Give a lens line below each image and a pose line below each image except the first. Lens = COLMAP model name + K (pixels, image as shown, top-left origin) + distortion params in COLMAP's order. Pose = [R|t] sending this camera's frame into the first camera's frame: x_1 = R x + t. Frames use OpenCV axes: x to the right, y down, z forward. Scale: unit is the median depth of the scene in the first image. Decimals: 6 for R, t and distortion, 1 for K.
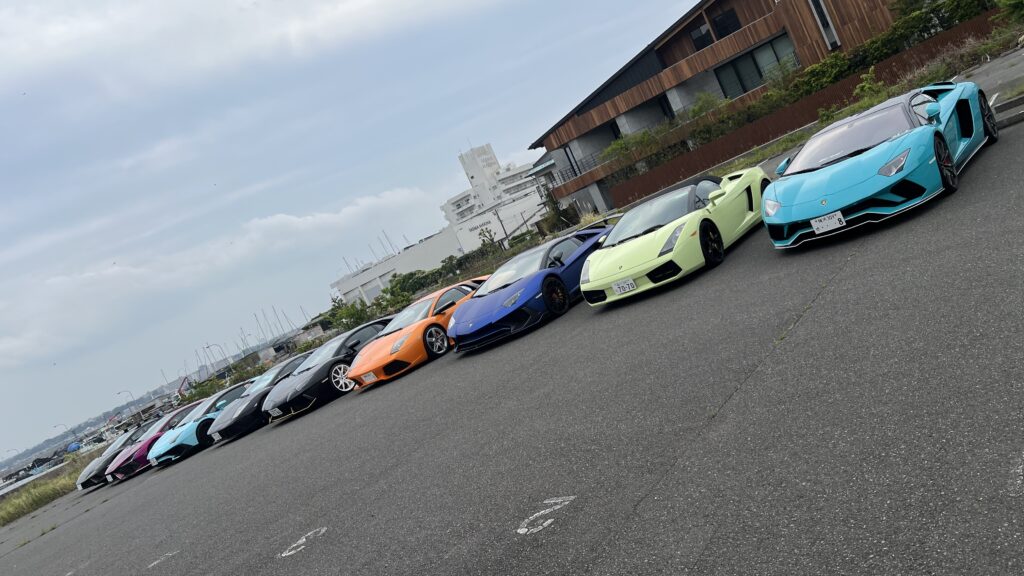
lens RADIAL K [[778.9, 0, 506.1], [0, 778.9, 282.6], [0, 0, 1]] dist [0.070836, -0.111030]
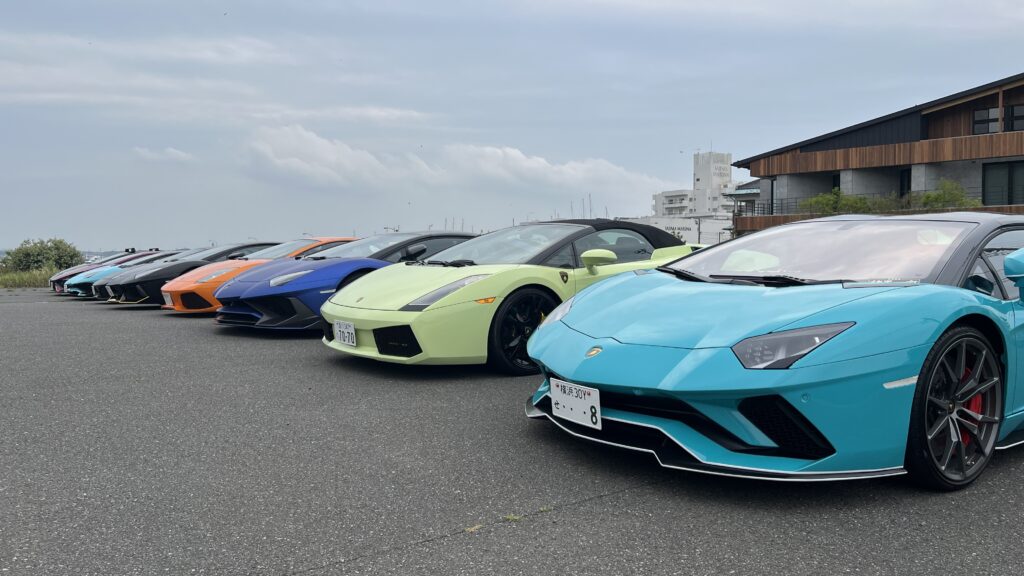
lens RADIAL K [[758.9, 0, 512.0], [0, 758.9, 288.0], [0, 0, 1]] dist [-0.003785, 0.003154]
pose [[0.874677, 0.424202, -0.234504, 0.073354], [-0.413195, 0.905485, 0.096785, -0.024880], [0.253396, 0.012240, 0.967285, 0.103493]]
